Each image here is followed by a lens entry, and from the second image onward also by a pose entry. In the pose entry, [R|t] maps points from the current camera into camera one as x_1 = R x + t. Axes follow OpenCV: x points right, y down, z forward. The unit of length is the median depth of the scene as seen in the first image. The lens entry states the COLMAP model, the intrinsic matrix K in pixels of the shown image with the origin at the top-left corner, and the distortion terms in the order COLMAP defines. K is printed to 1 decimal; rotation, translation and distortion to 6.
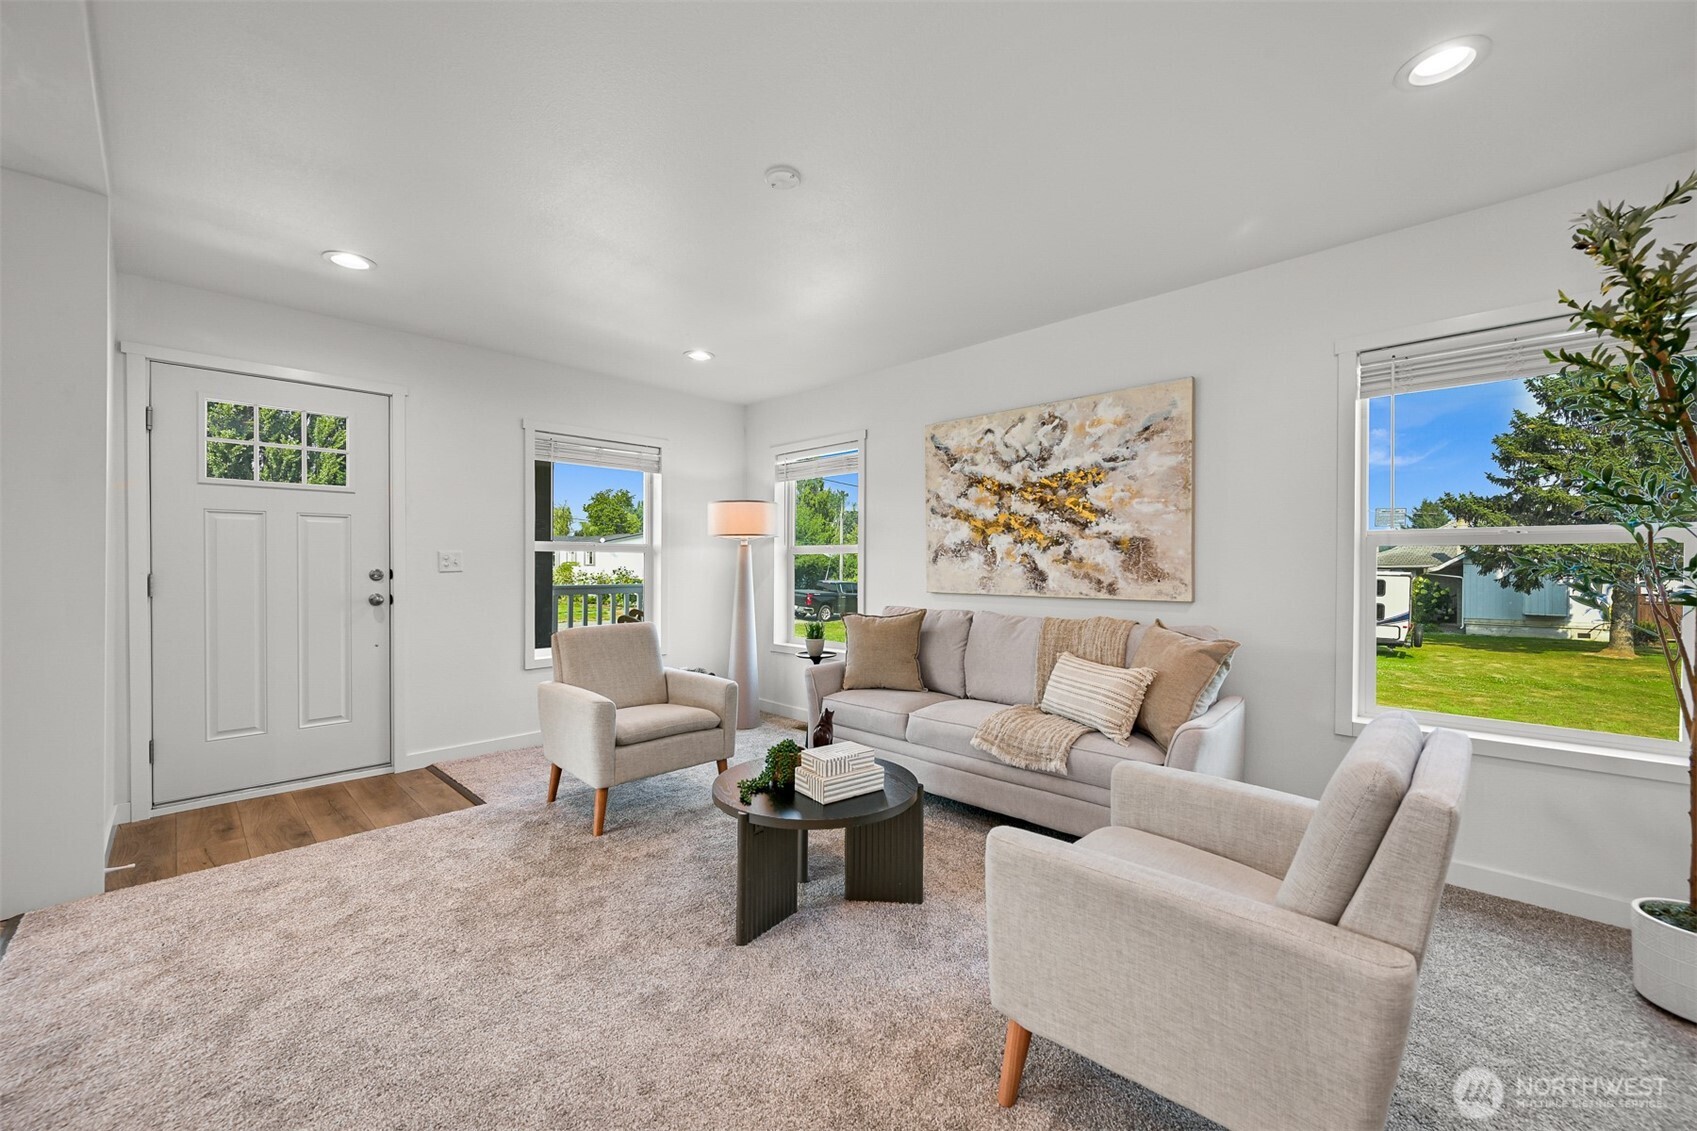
lens RADIAL K [[677.1, 0, 849.7], [0, 677.1, 553.8], [0, 0, 1]] dist [-0.000191, -0.000382]
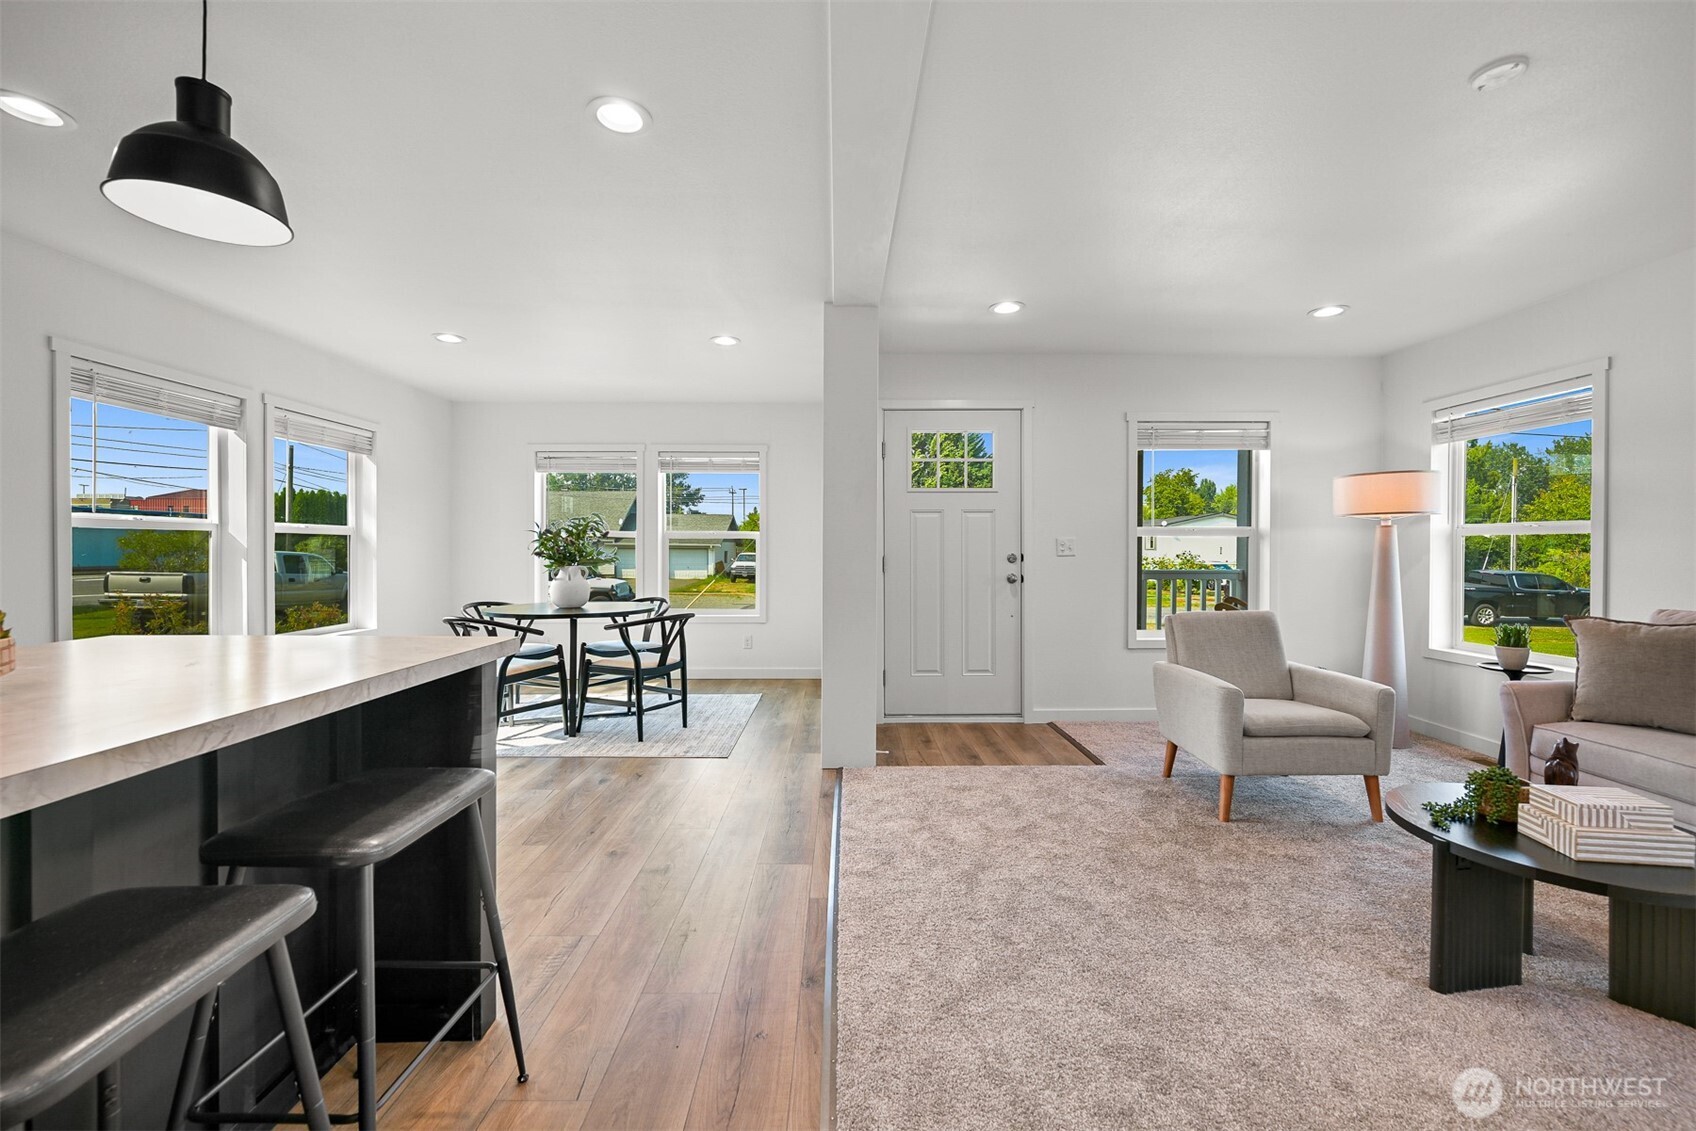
lens RADIAL K [[683.3, 0, 849.4], [0, 683.3, 545.7], [0, 0, 1]] dist [0.013019, -0.002696]
pose [[0.710342, -0.004510, -0.703842, -0.043062], [0.012596, 0.999901, 0.006305, -0.002687], [0.703744, -0.013344, 0.710328, -0.087056]]
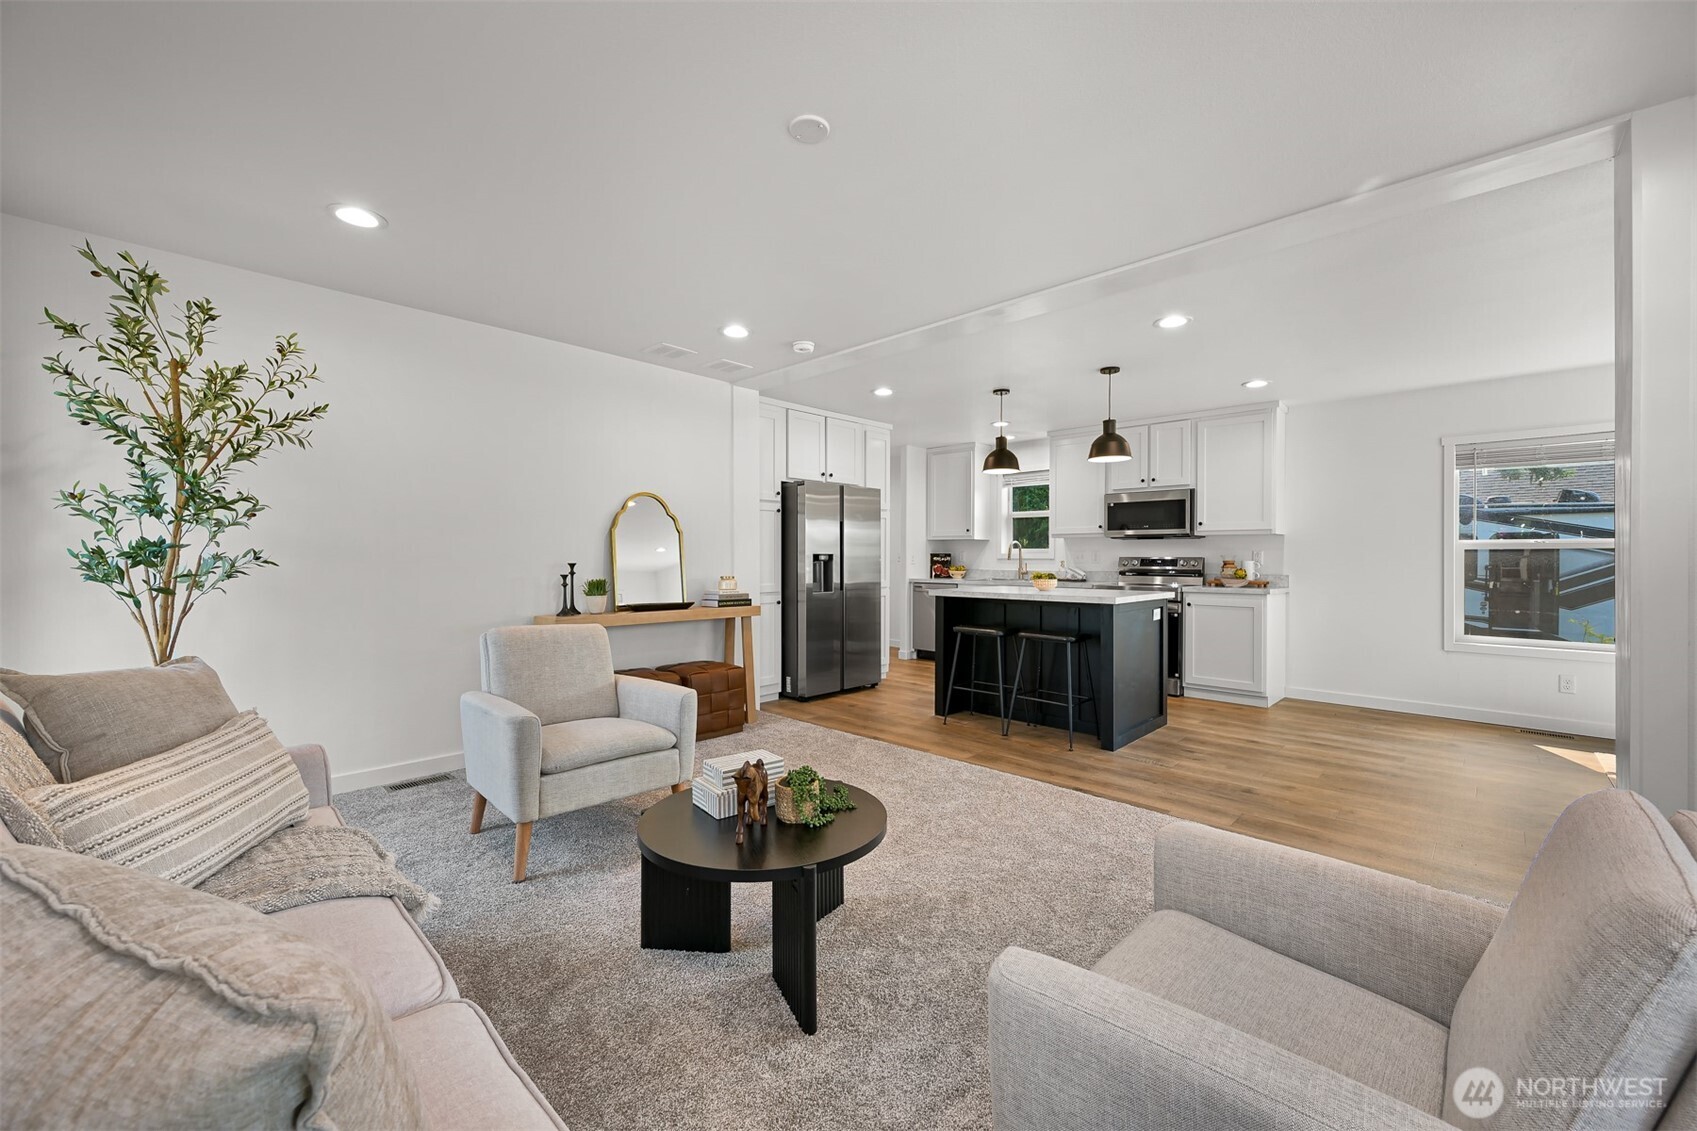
lens RADIAL K [[663.2, 0, 854.6], [0, 663.2, 561.1], [0, 0, 1]] dist [-0.001407, -0.000244]
pose [[-0.999928, -0.007895, -0.009032, -0.104460], [-0.007736, 0.999817, -0.017499, 0.024501], [0.009169, -0.017428, -0.999806, 1.250687]]
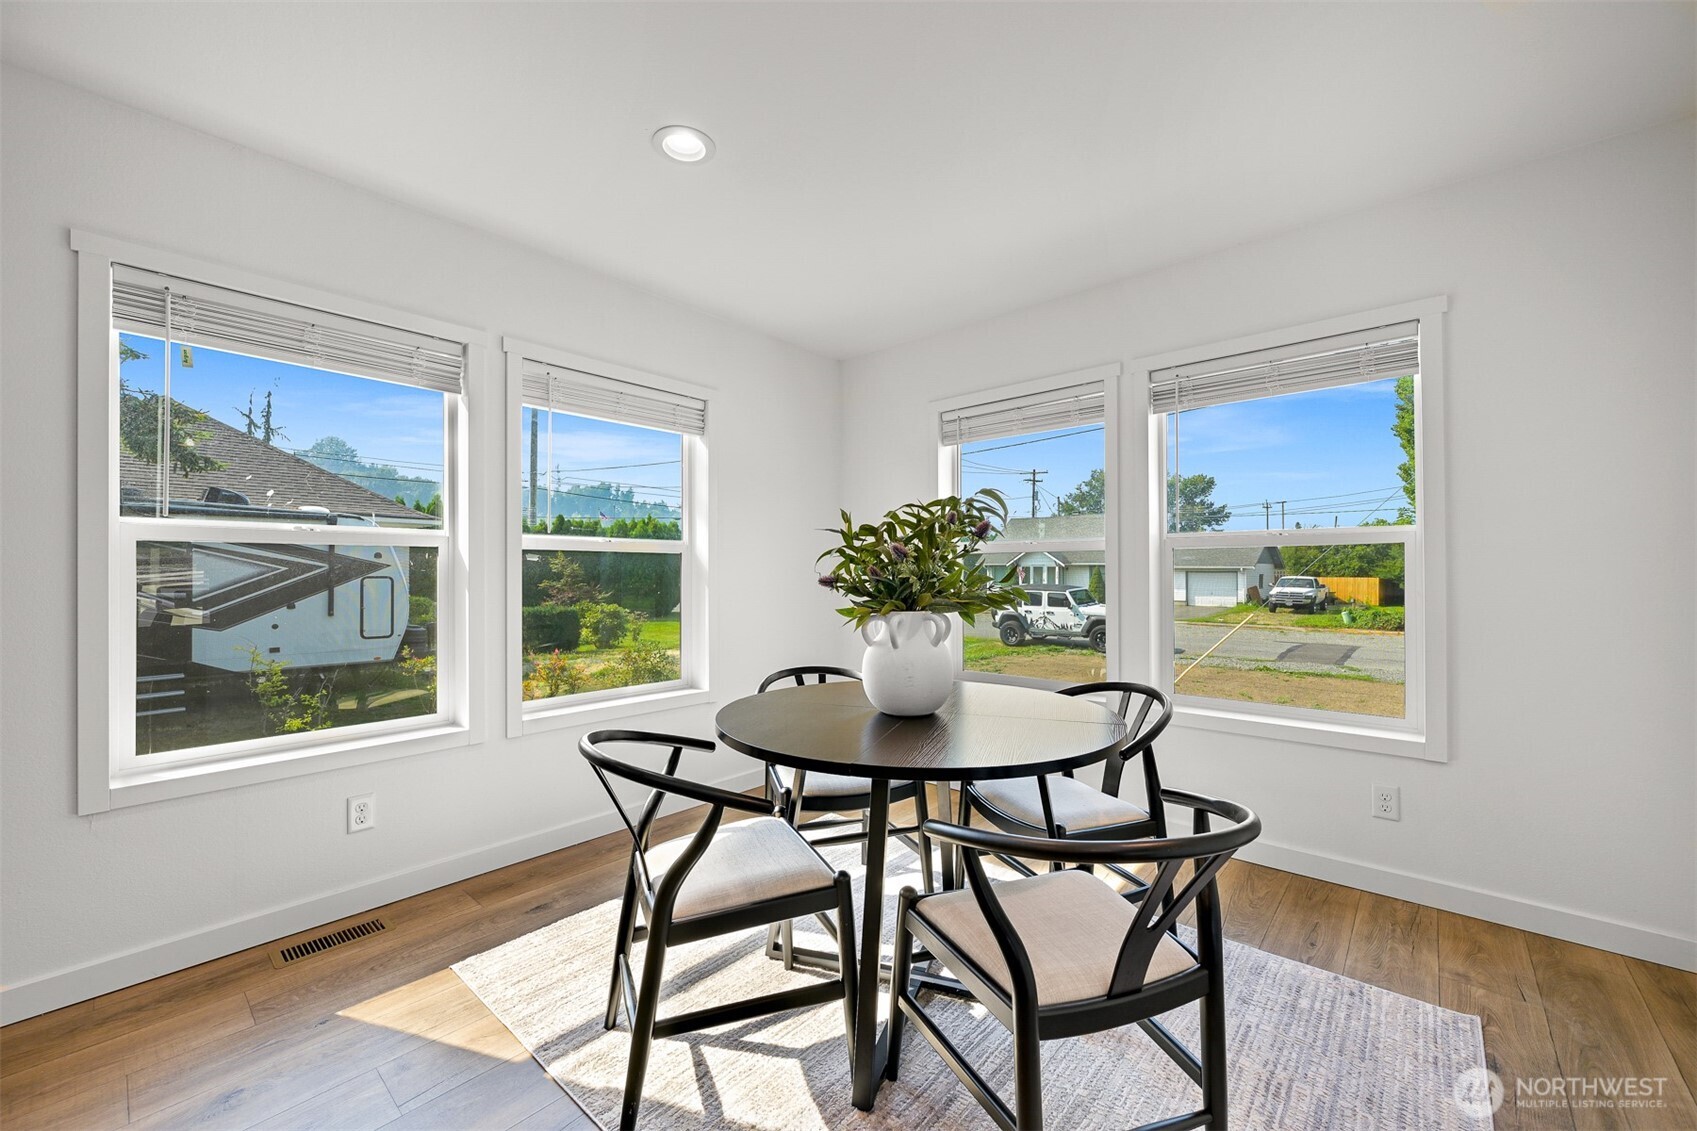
lens RADIAL K [[660.6, 0, 854.1], [0, 660.6, 569.6], [0, 0, 1]] dist [-0.000667, -0.000244]
pose [[0.062521, -0.009267, -0.998001, -0.841056], [0.023417, 0.999695, -0.007816, 0.008203], [0.997769, -0.022882, 0.062719, 0.402406]]
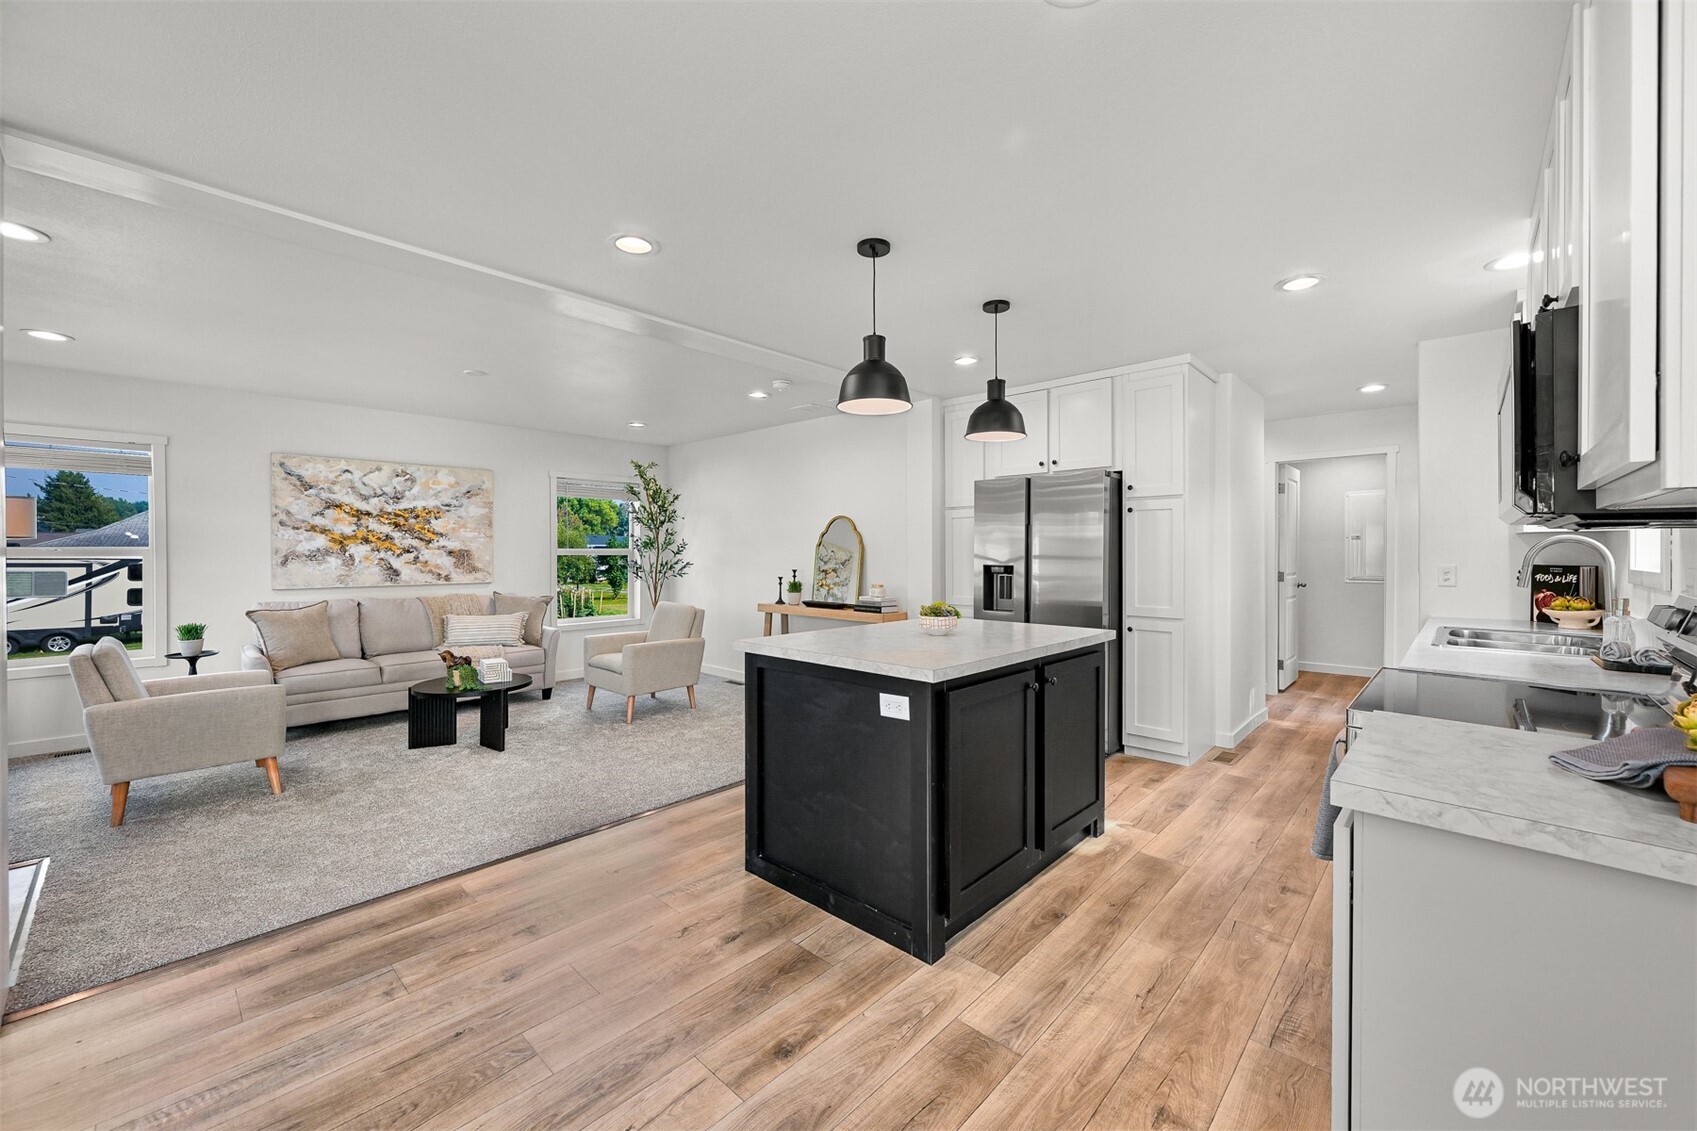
lens RADIAL K [[666.0, 0, 854.7], [0, 666.0, 557.4], [0, 0, 1]] dist [-0.000855, -0.000328]
pose [[-0.031594, -0.015733, 0.999377, -1.361603], [-0.020529, 0.999675, 0.015088, -0.049721], [-0.999290, -0.020040, -0.031907, -0.015492]]
